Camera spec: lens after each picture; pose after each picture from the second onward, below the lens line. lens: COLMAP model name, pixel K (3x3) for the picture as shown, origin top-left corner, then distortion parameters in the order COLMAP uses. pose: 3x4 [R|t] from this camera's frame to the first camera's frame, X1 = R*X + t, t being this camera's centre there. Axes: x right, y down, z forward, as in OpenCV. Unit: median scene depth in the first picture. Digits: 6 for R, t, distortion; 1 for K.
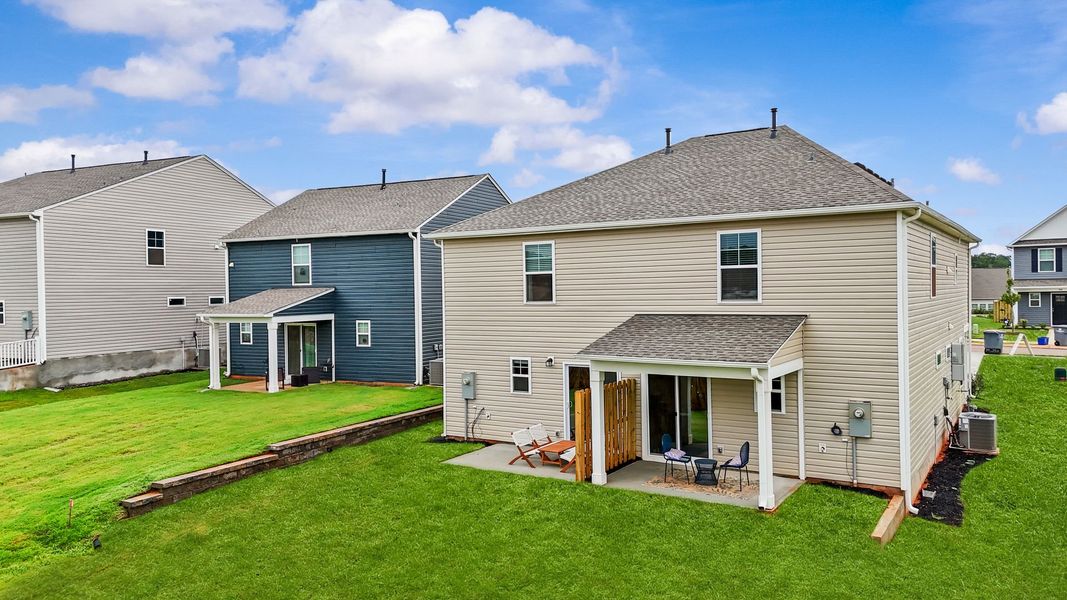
lens RADIAL K [[788.2, 0, 531.8], [0, 788.2, 306.9], [0, 0, 1]] dist [0.046359, -0.010505]
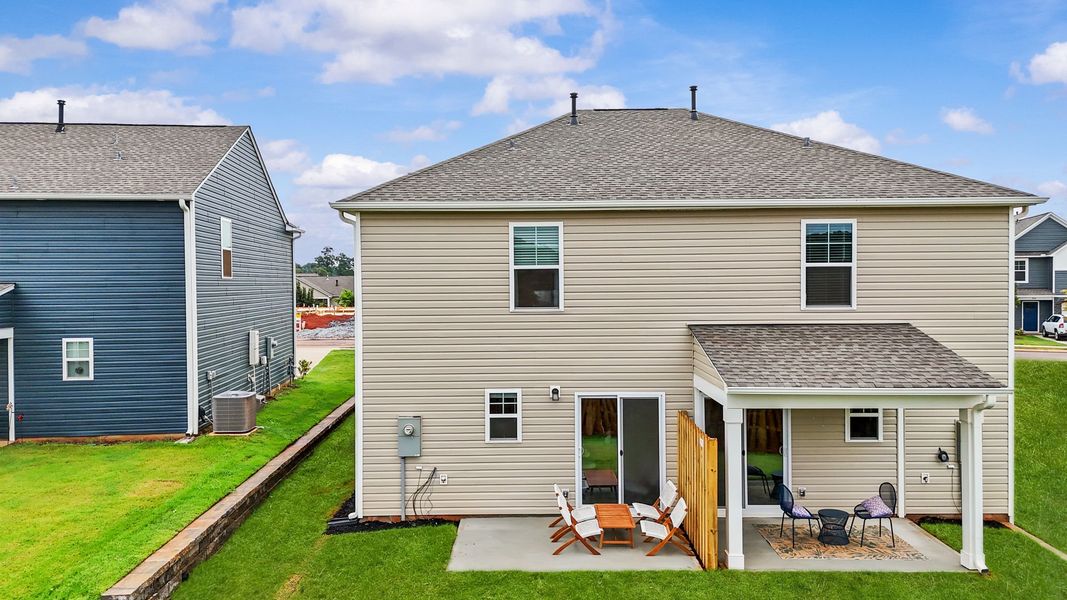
lens RADIAL K [[788.2, 0, 535.0], [0, 788.2, 293.9], [0, 0, 1]] dist [0.046359, -0.010505]
pose [[0.836747, 0.001157, 0.547589, -0.371062], [0.006096, 0.999916, -0.011428, -0.011314], [-0.547556, 0.012900, 0.836670, 0.410422]]
